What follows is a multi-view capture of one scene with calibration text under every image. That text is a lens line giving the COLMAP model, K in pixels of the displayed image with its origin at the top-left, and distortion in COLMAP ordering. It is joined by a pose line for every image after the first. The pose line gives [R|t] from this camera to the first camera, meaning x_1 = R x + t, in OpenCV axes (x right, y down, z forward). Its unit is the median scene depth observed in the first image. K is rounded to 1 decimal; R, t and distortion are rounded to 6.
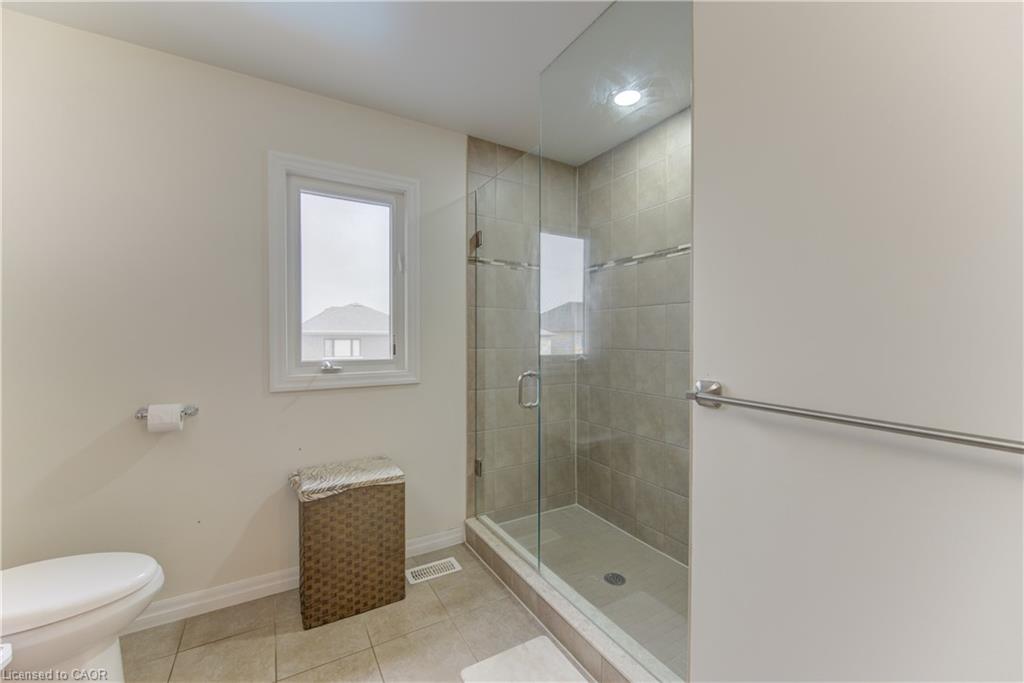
lens RADIAL K [[406.9, 0, 512.6], [0, 406.9, 341.8], [0, 0, 1]] dist [-0.001376, 0.000167]
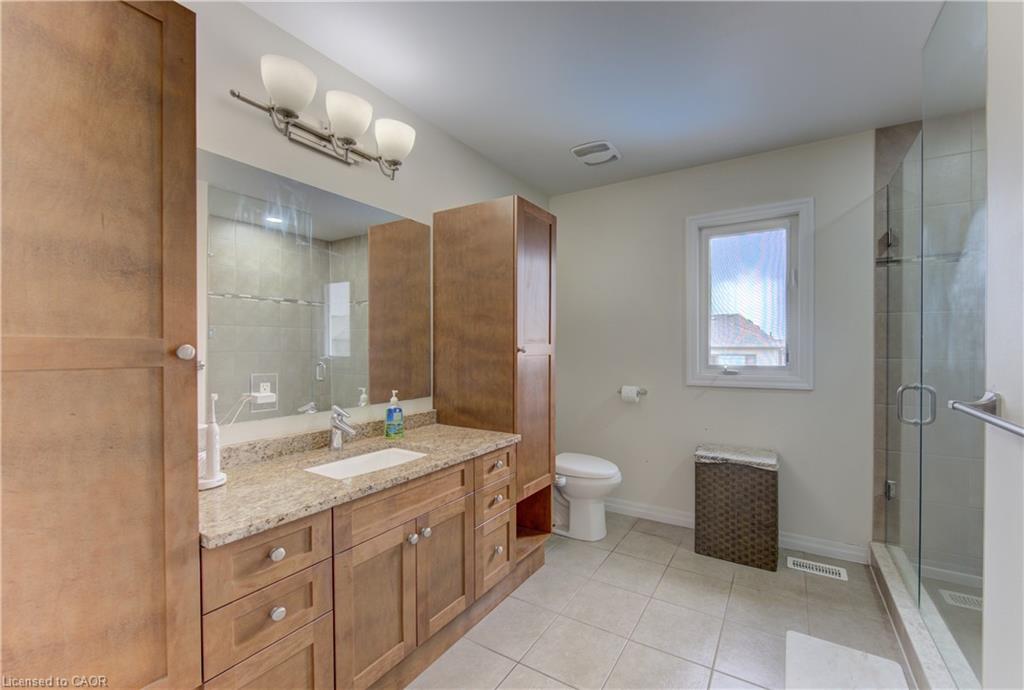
lens RADIAL K [[406.9, 0, 511.4], [0, 406.9, 348.8], [0, 0, 1]] dist [-0.001376, 0.000167]
pose [[0.427573, -0.001201, -0.903980, 0.468685], [-0.008764, 0.999947, -0.005474, 0.009782], [0.903938, 0.010263, 0.427540, -0.183783]]
